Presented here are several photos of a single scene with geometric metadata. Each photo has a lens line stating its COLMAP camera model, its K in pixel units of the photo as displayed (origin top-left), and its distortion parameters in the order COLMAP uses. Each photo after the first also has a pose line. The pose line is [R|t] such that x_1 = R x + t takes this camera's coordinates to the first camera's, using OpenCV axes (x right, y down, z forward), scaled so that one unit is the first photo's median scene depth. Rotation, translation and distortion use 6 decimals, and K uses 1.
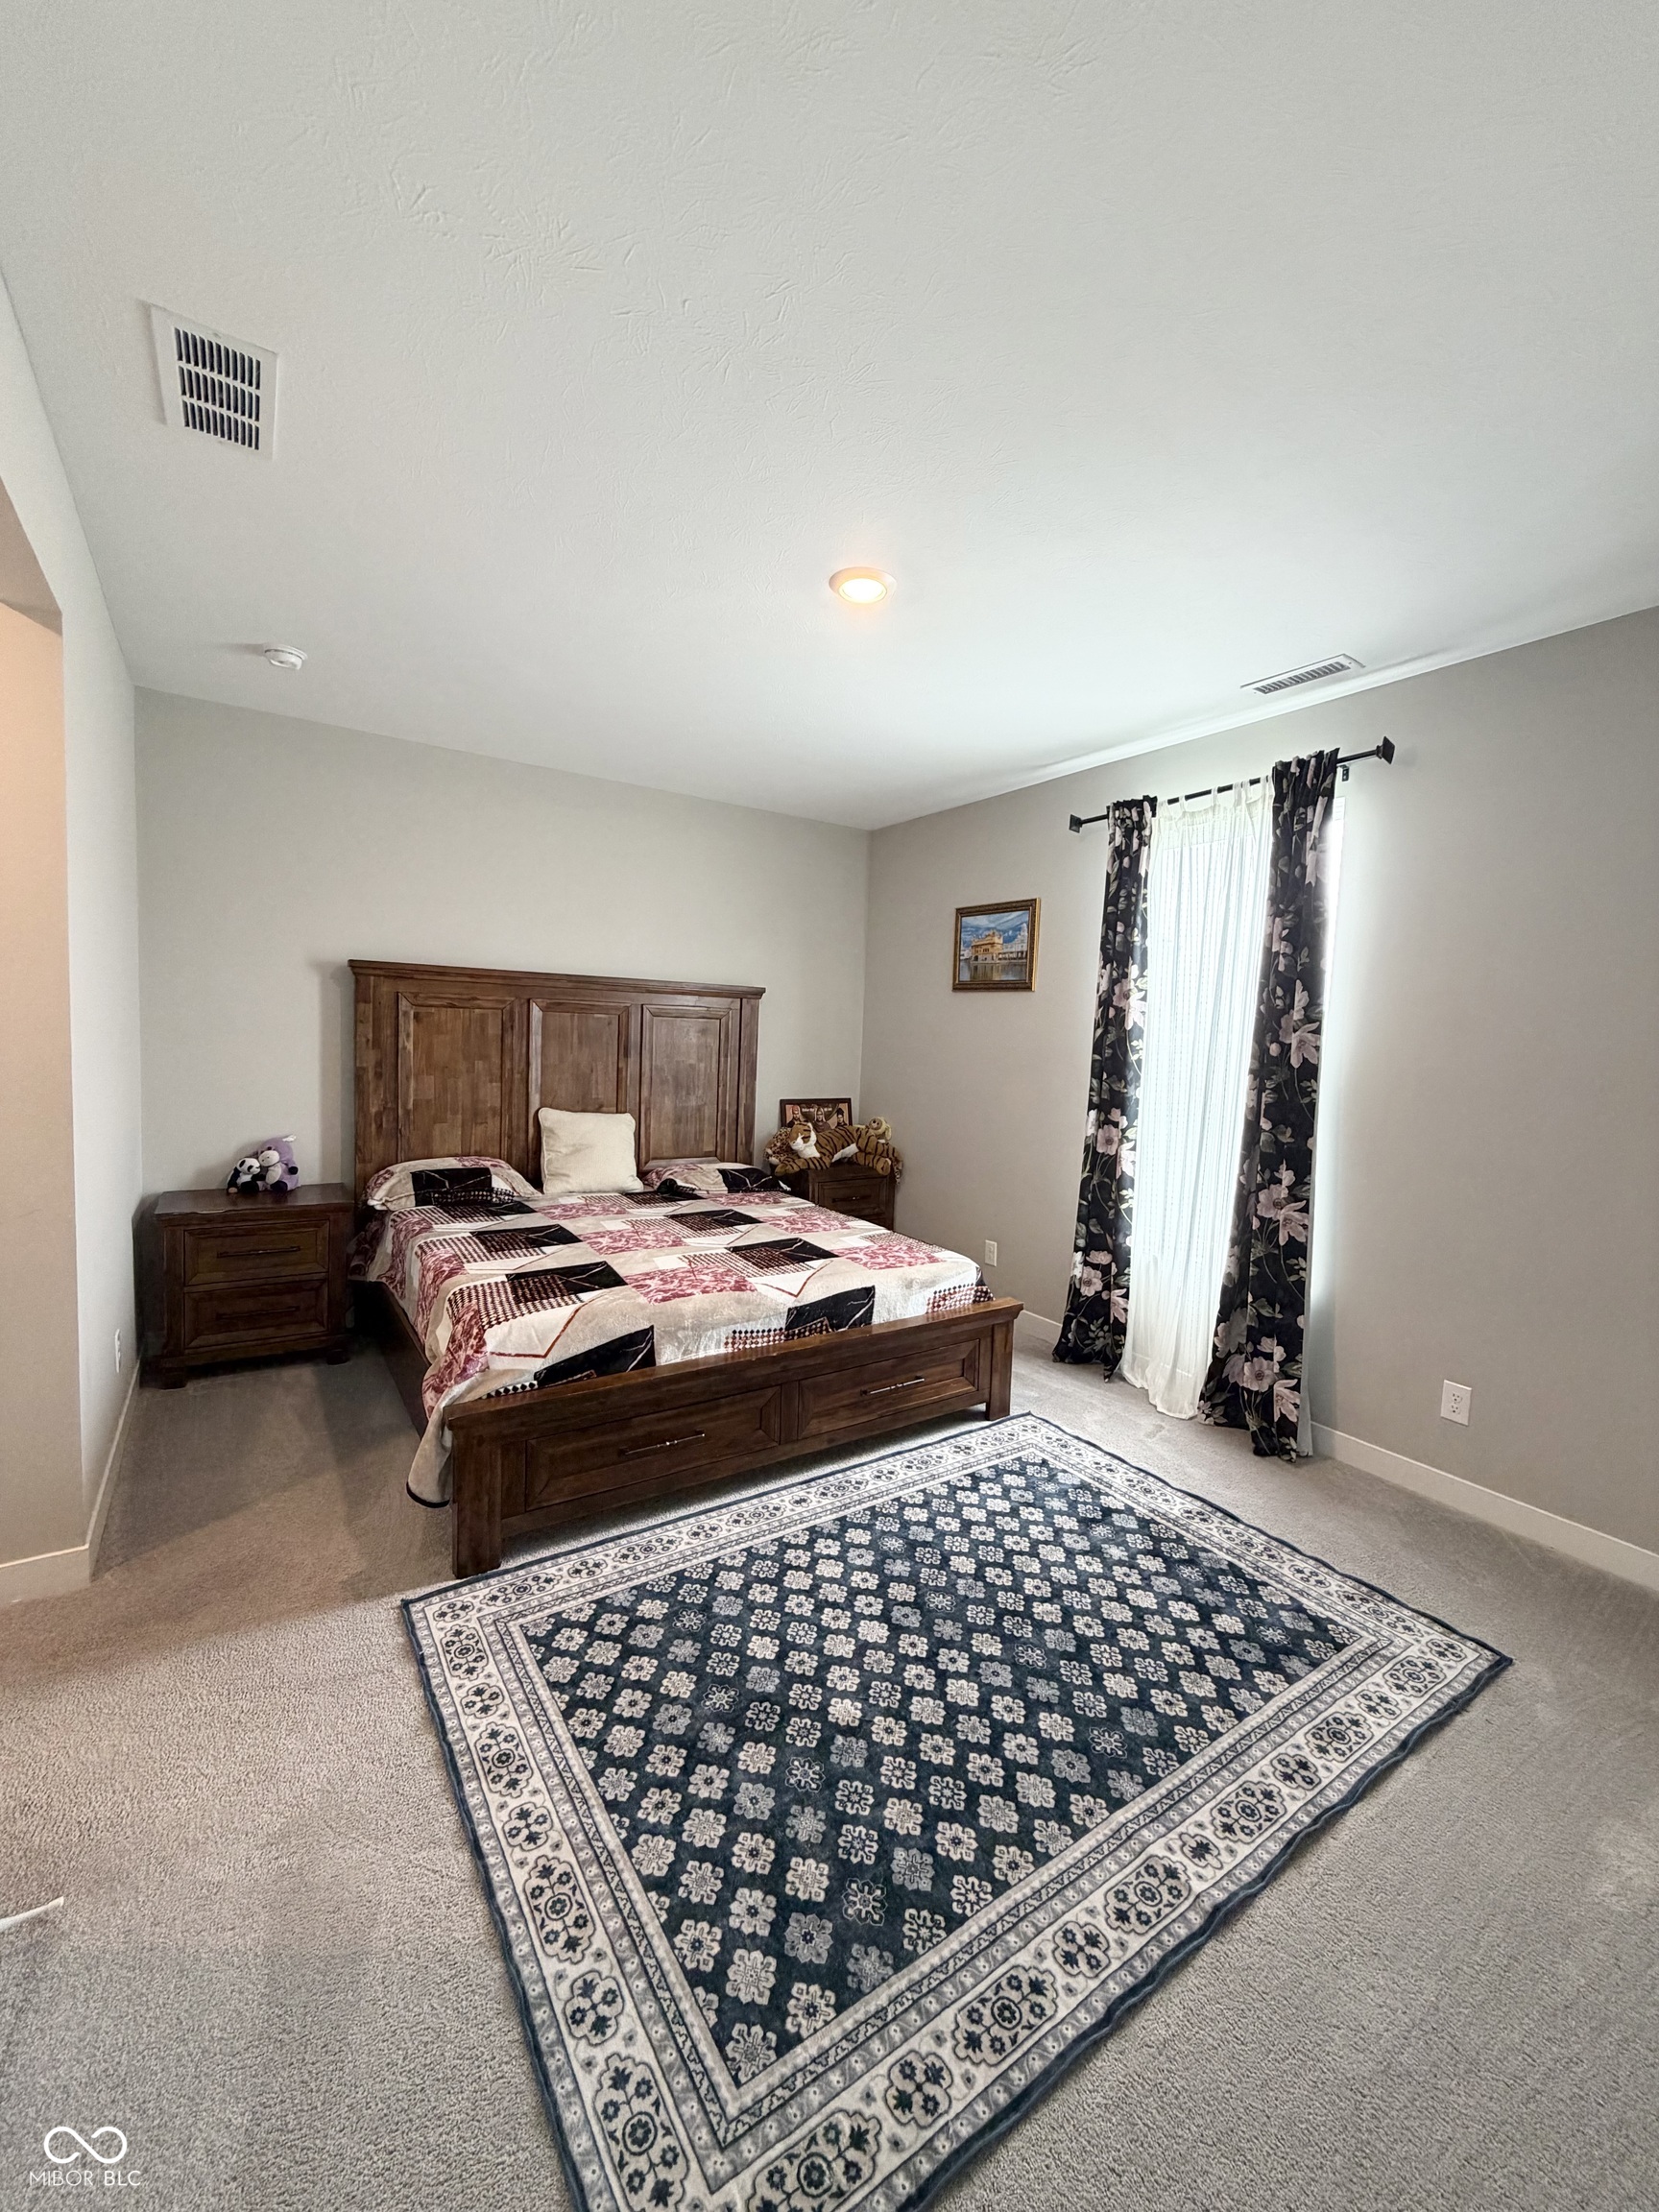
lens RADIAL K [[881.4, 0, 829.0], [0, 881.4, 1096.7], [0, 0, 1]] dist [-0.000533, 0.001183]
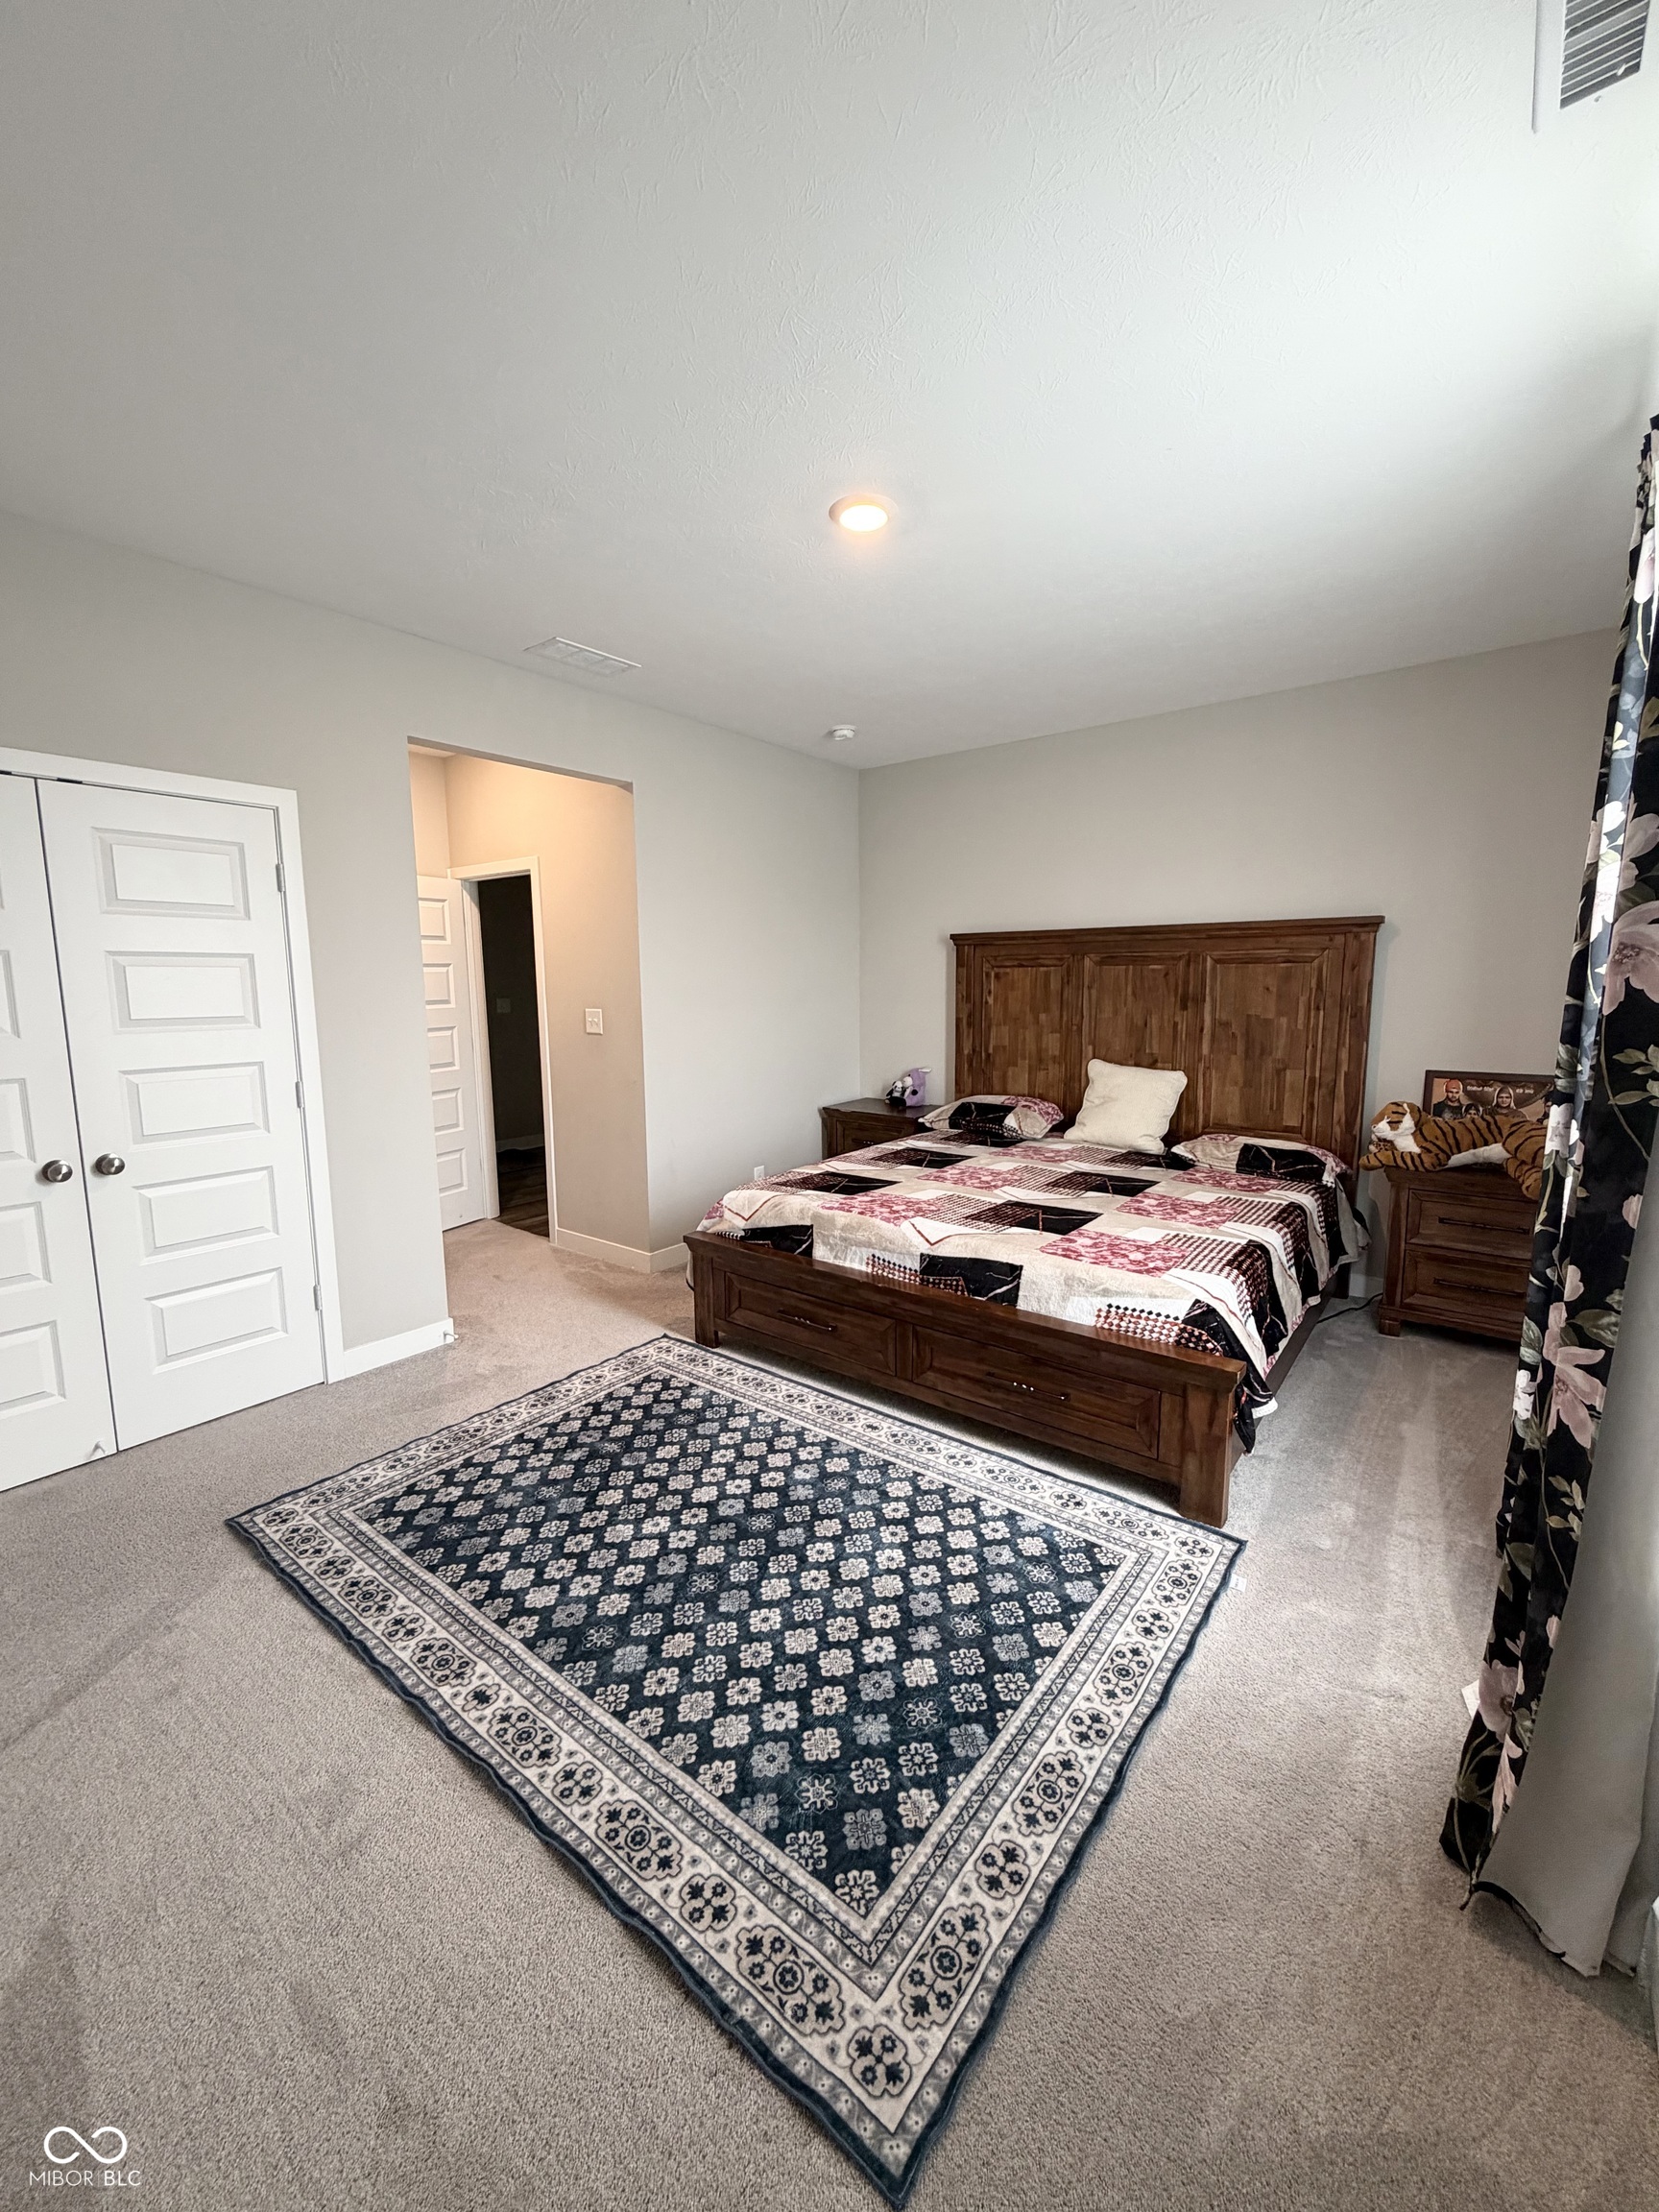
lens RADIAL K [[881.4, 0, 833.2], [0, 881.4, 1108.2], [0, 0, 1]] dist [-0.000533, 0.001183]
pose [[0.307823, 0.098702, -0.946310, 0.974585], [-0.051318, 0.994879, 0.087074, -0.007927], [0.950059, 0.021759, 0.311311, 0.667043]]
